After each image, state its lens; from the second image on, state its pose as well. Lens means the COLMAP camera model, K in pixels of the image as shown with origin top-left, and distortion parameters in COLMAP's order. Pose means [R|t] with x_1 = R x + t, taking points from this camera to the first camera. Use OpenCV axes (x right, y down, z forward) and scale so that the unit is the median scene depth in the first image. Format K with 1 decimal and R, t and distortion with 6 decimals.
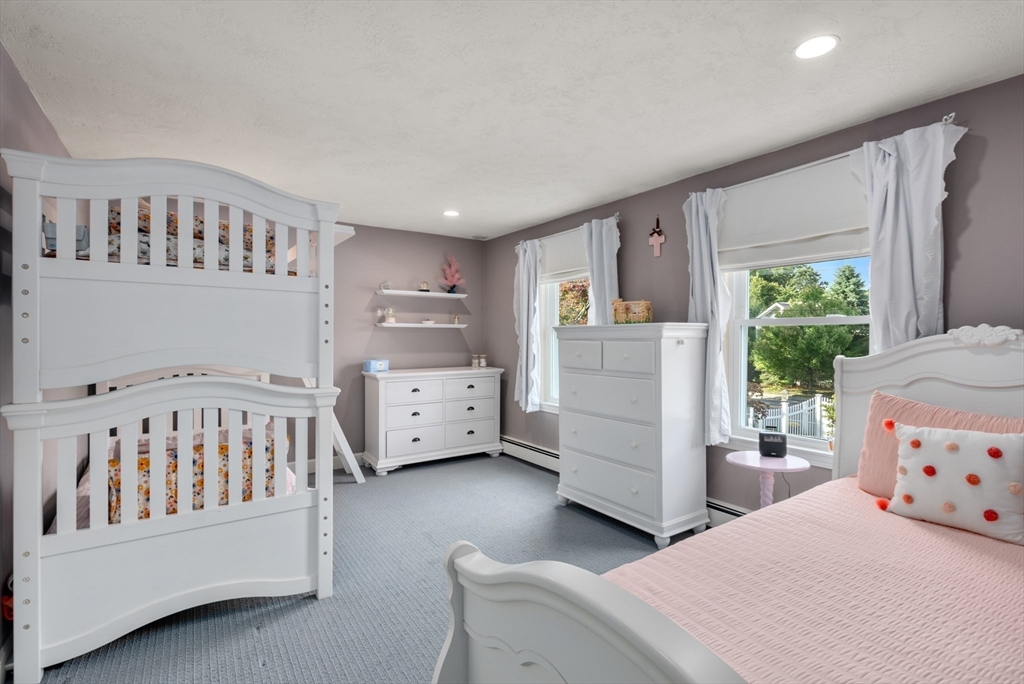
lens RADIAL K [[474.0, 0, 509.1], [0, 474.0, 339.1], [0, 0, 1]] dist [-0.009475, 0.004908]
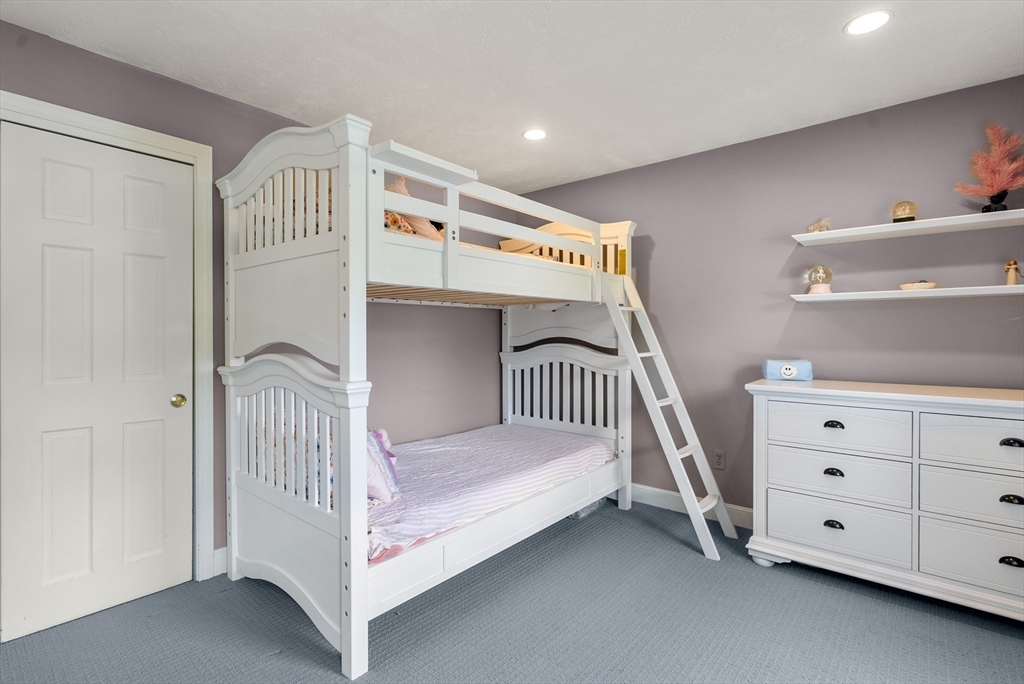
lens RADIAL K [[474.0, 0, 509.2], [0, 474.0, 336.6], [0, 0, 1]] dist [-0.009475, 0.004908]
pose [[0.245369, 0.001698, -0.969428, 0.188546], [-0.006757, 0.999977, 0.000041, 0.017600], [0.969406, 0.006540, 0.245375, 0.521974]]
